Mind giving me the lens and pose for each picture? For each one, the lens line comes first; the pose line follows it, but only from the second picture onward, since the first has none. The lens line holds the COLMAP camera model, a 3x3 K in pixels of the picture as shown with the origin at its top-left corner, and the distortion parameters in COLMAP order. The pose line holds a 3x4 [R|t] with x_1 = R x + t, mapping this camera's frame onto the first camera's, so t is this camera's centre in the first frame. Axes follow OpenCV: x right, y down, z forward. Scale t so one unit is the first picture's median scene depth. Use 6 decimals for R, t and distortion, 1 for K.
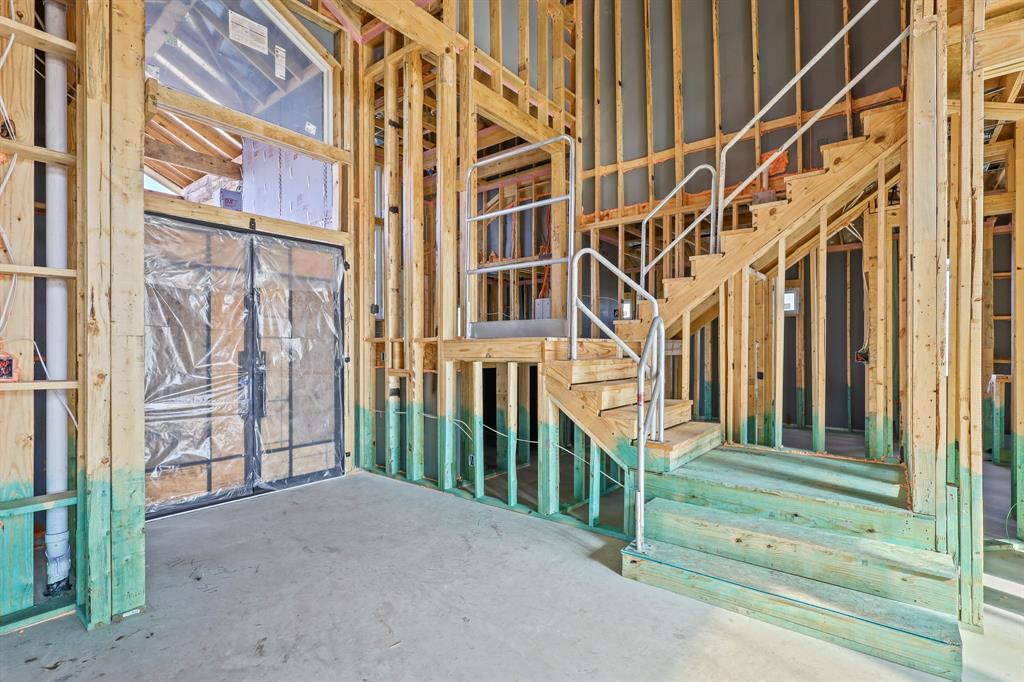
lens RADIAL K [[477.1, 0, 515.4], [0, 477.1, 347.0], [0, 0, 1]] dist [-0.002213, 0.000767]
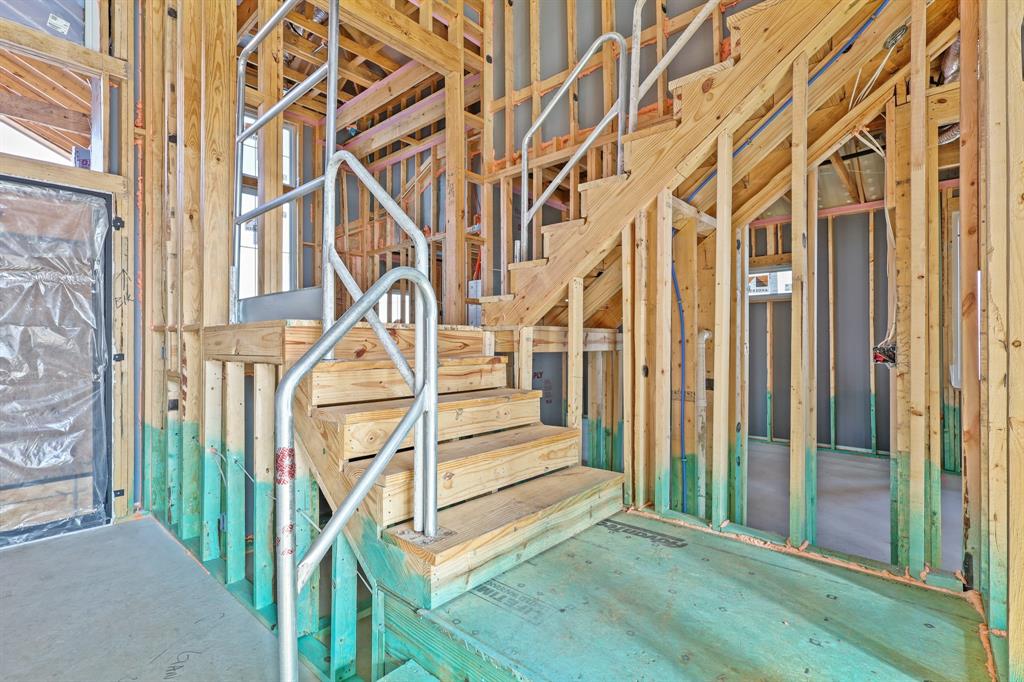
lens RADIAL K [[477.1, 0, 508.3], [0, 477.1, 340.0], [0, 0, 1]] dist [-0.002213, 0.000767]
pose [[0.998533, -0.000207, -0.054141, 0.262057], [-0.000026, 0.999991, -0.004295, 0.004584], [0.054141, 0.004290, 0.998524, 0.343532]]
